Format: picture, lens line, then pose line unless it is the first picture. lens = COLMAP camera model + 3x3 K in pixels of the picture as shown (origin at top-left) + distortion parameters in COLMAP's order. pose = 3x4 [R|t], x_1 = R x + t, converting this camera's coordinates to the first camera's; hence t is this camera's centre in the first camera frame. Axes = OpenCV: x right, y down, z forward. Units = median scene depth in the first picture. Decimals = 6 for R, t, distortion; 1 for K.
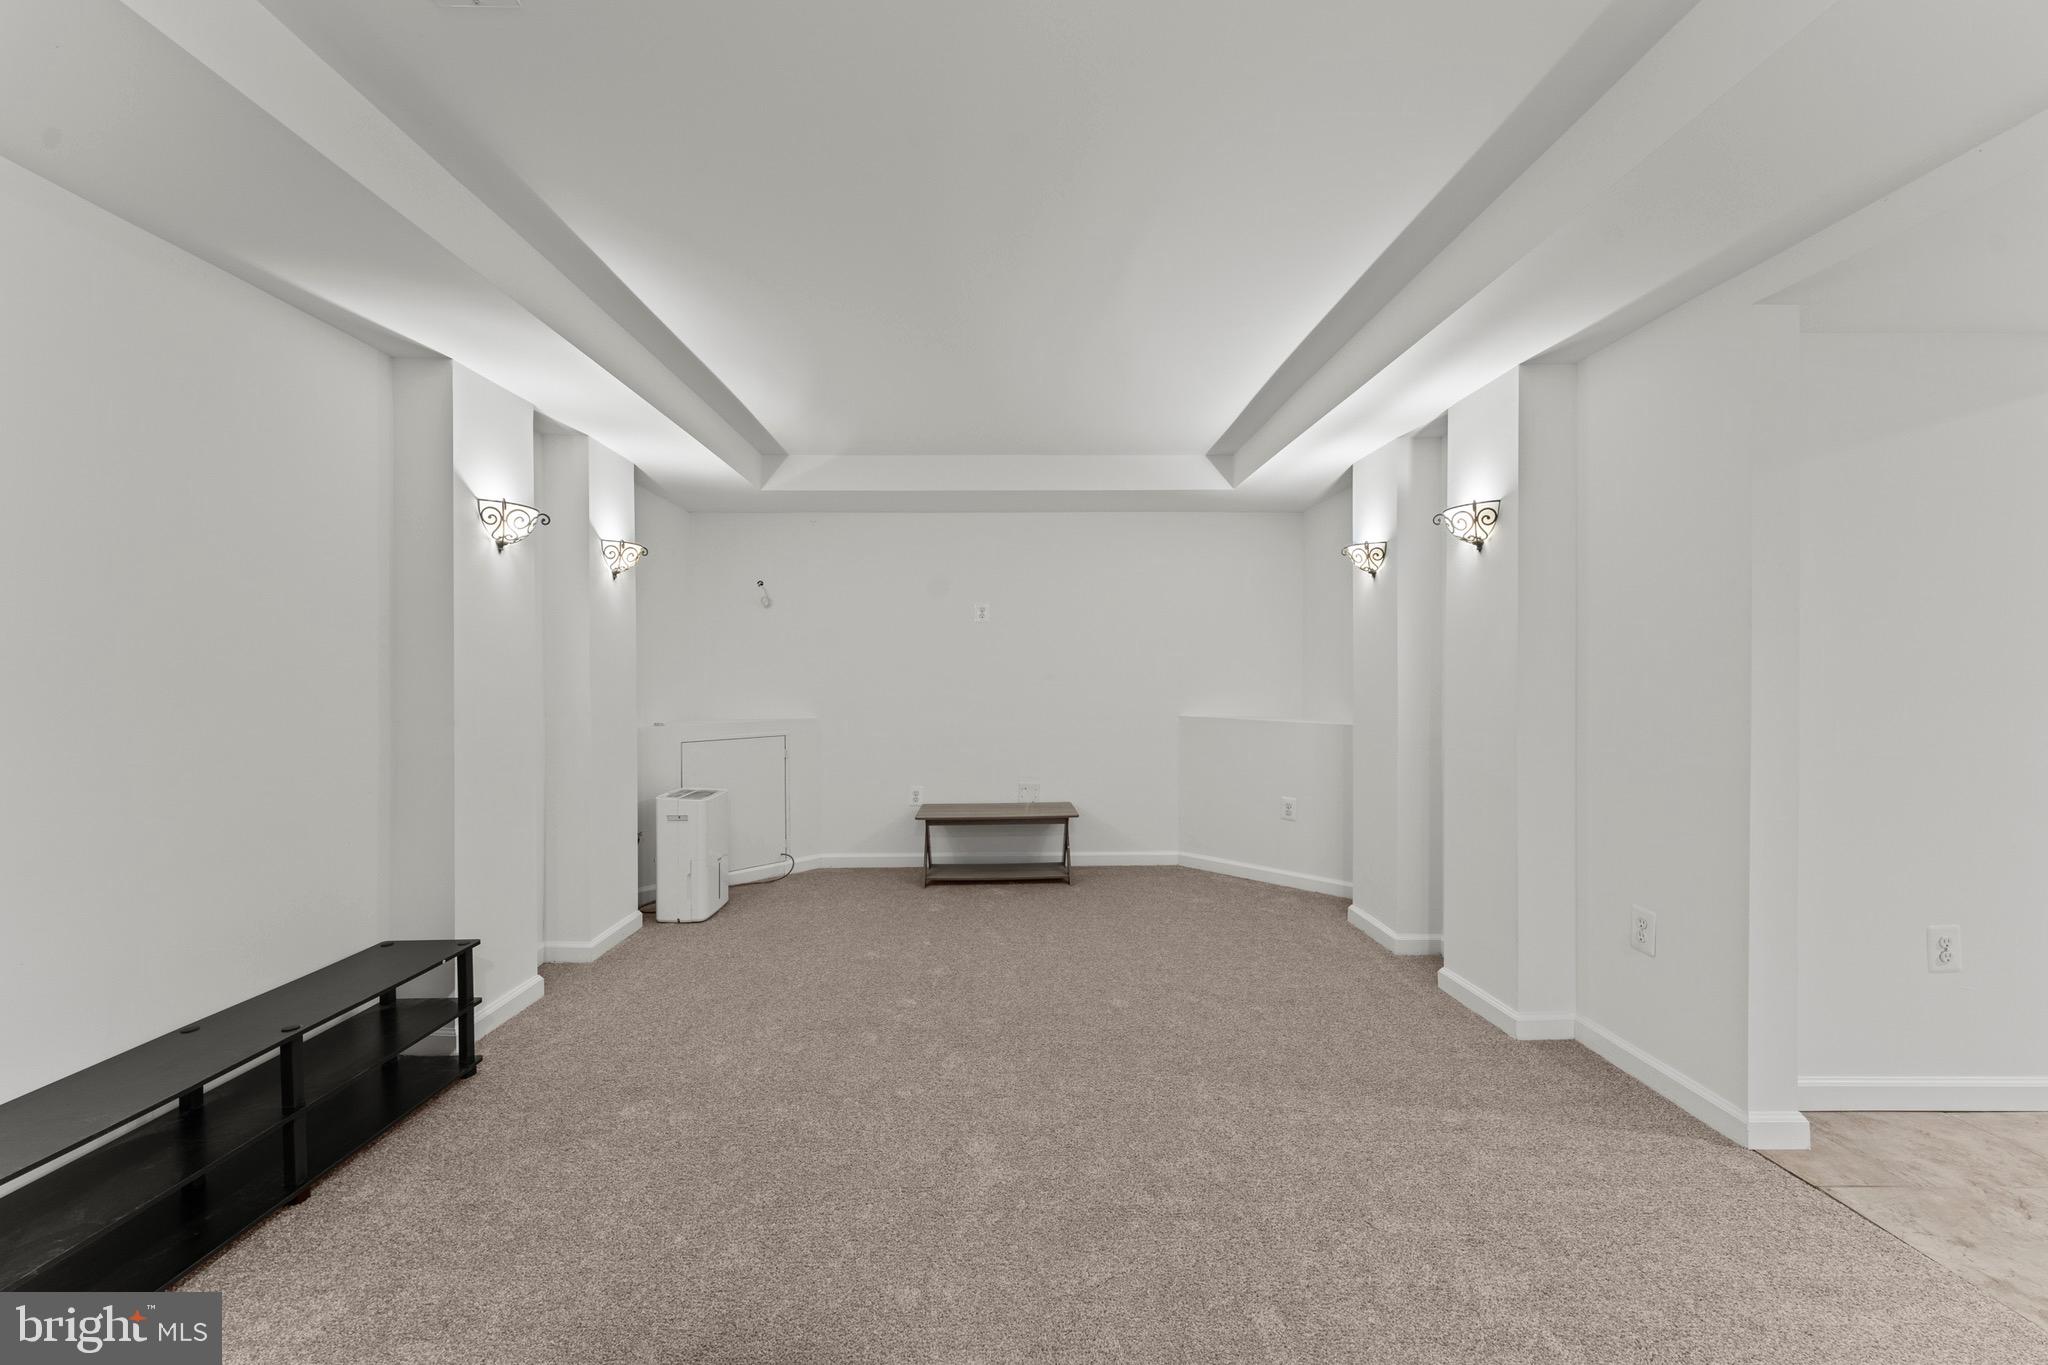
lens RADIAL K [[831.4, 0, 994.7], [0, 831.4, 674.5], [0, 0, 1]] dist [0.002371, 0.000223]
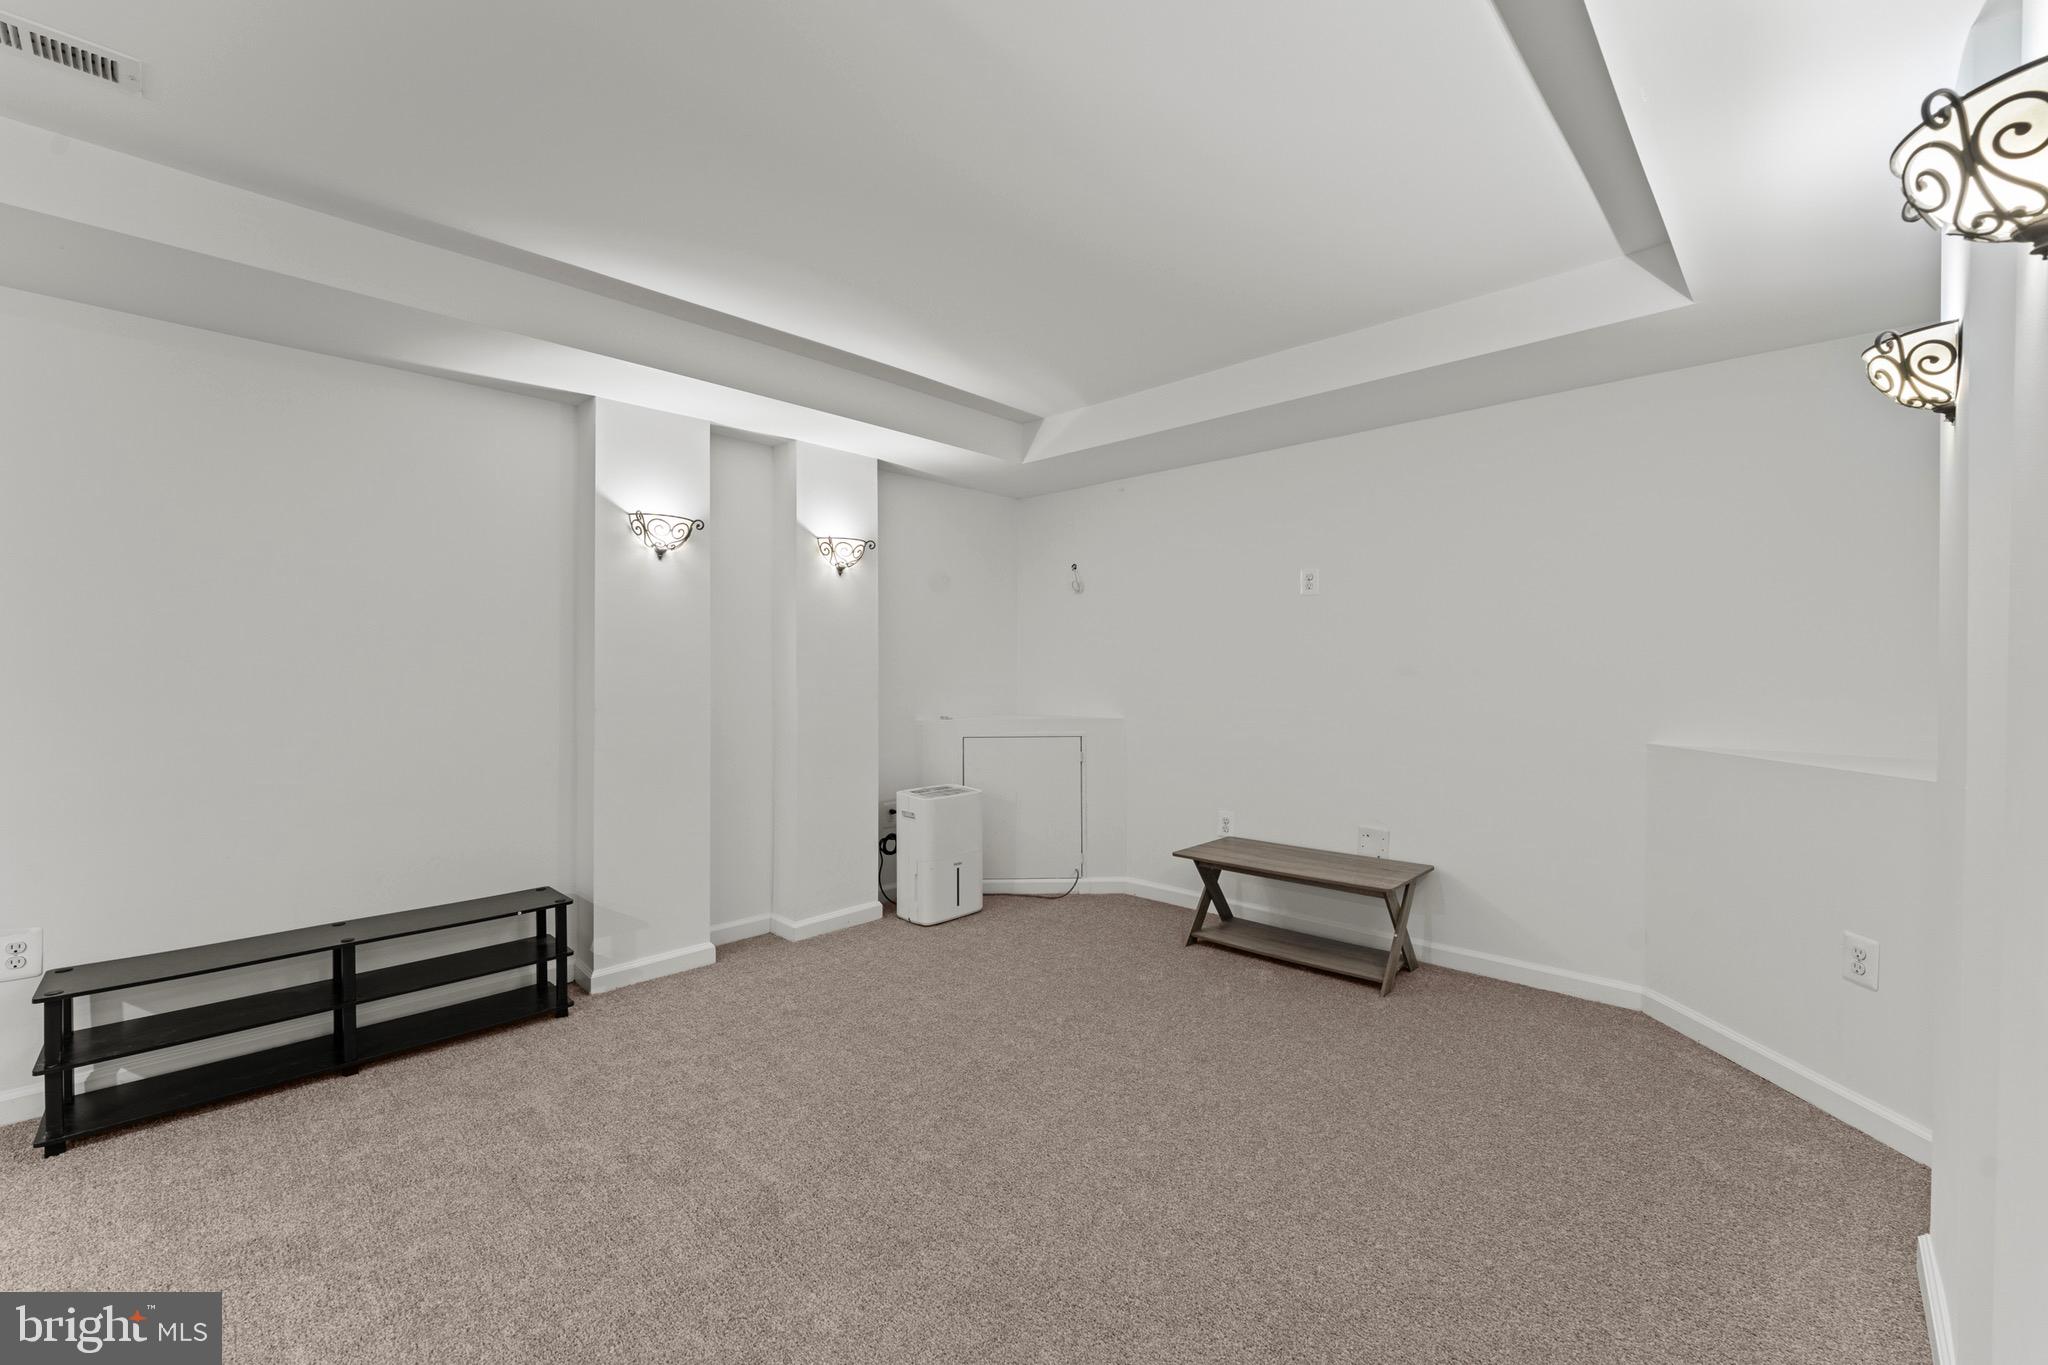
lens RADIAL K [[831.4, 0, 964.3], [0, 831.4, 668.6], [0, 0, 1]] dist [0.002371, 0.000223]
pose [[0.712595, 0.001960, -0.701573, 0.347370], [-0.000988, 0.999998, 0.001791, -0.000569], [0.701575, -0.000583, 0.712596, 0.346944]]
